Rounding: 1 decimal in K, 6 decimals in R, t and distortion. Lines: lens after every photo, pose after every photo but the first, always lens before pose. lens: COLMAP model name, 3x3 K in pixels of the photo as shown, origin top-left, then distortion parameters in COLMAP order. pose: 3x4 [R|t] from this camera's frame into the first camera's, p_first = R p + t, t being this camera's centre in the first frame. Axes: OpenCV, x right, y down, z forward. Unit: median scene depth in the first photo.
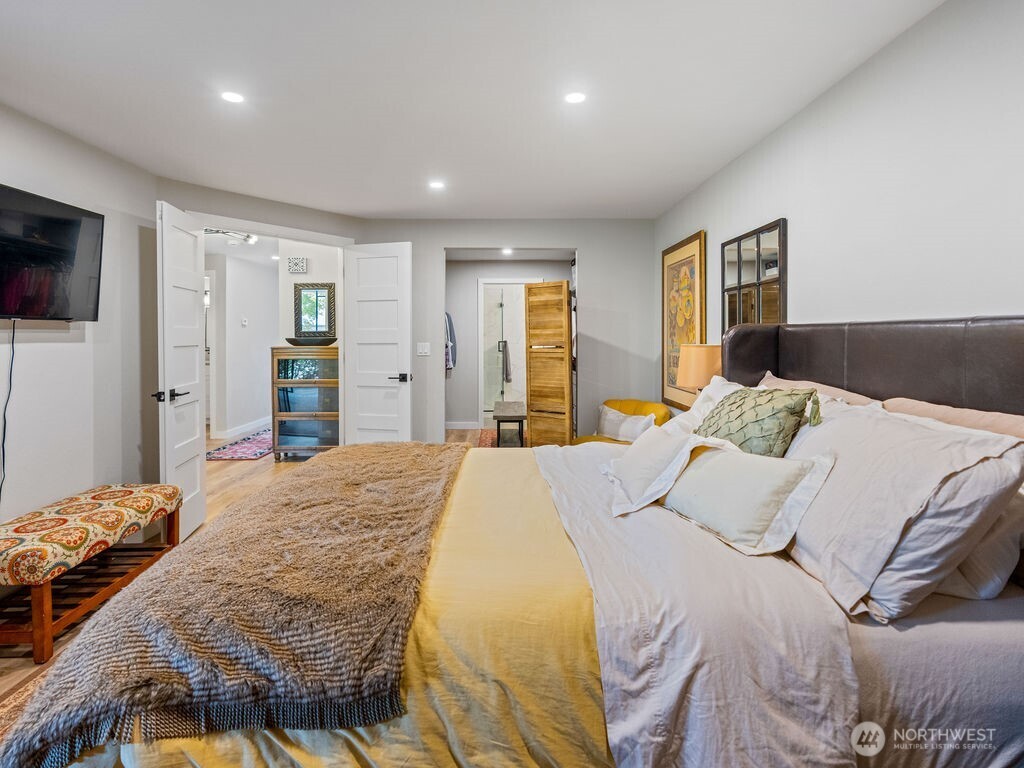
lens RADIAL K [[517.7, 0, 490.9], [0, 517.7, 339.4], [0, 0, 1]] dist [-0.009253, 0.002809]
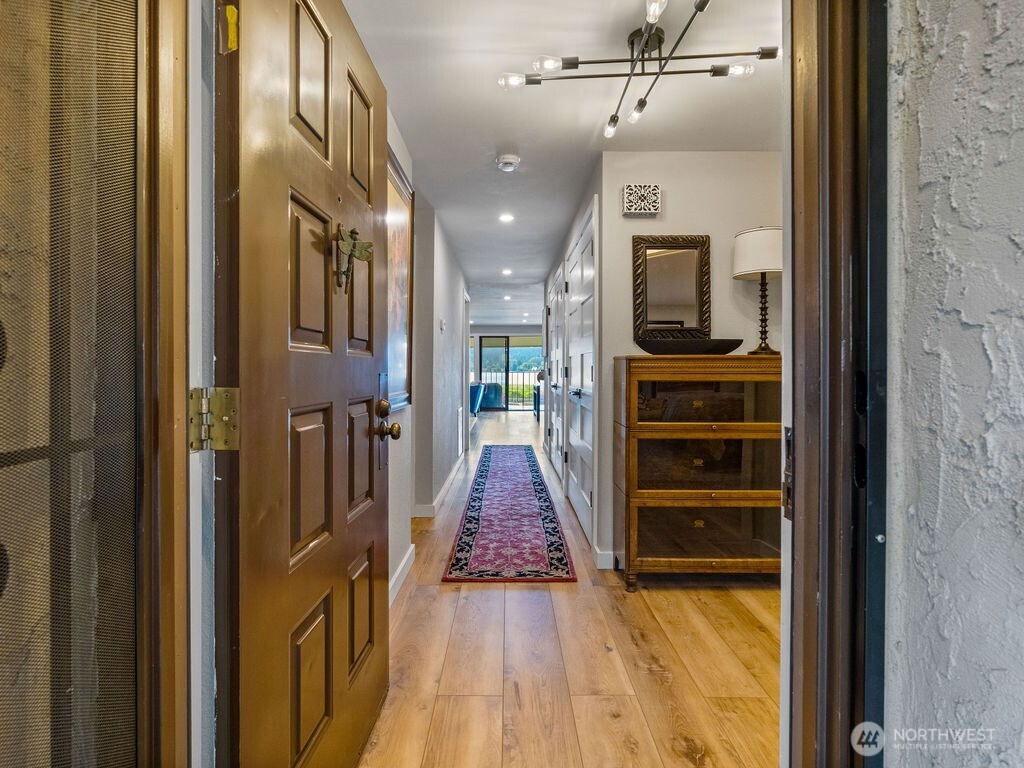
lens RADIAL K [[517.7, 0, 491.4], [0, 517.7, 370.8], [0, 0, 1]] dist [-0.009253, 0.002809]
pose [[0.999646, -0.001334, -0.026557, -0.711393], [0.001395, 0.999996, 0.002308, 0.035422], [0.026554, -0.002345, 0.999645, 0.665651]]
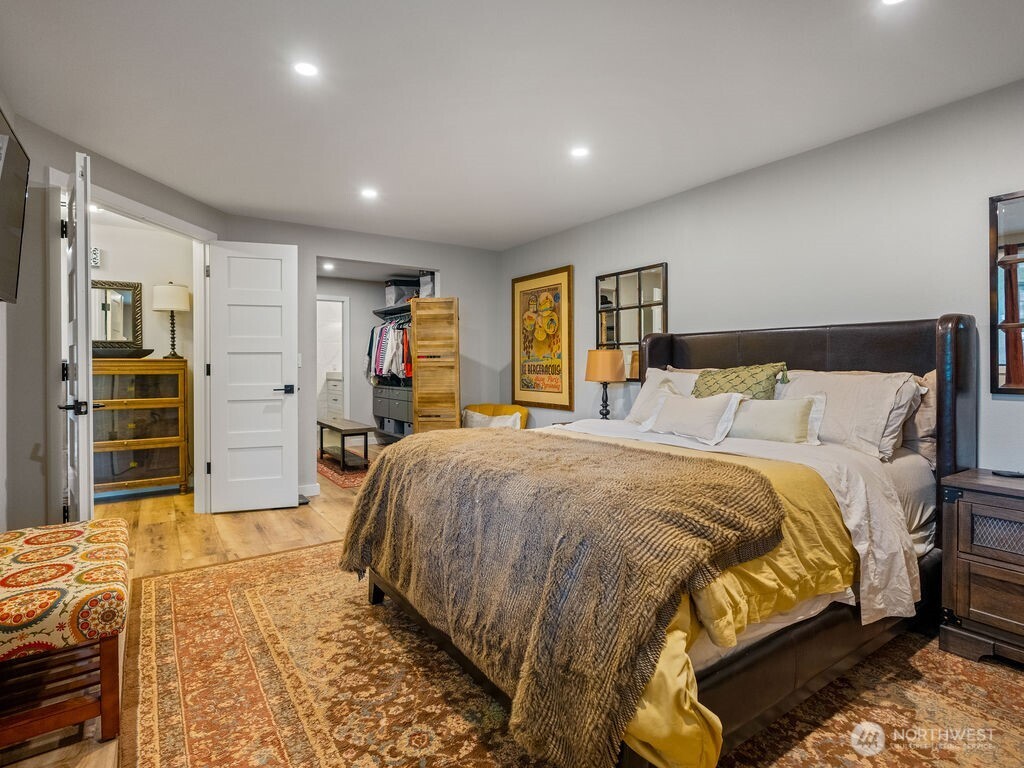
lens RADIAL K [[517.7, 0, 475.2], [0, 517.7, 366.9], [0, 0, 1]] dist [-0.009253, 0.002809]
pose [[0.844977, -0.000999, 0.534802, -0.411977], [0.002963, 0.999992, -0.002813, 0.039598], [-0.534794, 0.003962, 0.844973, 0.029553]]
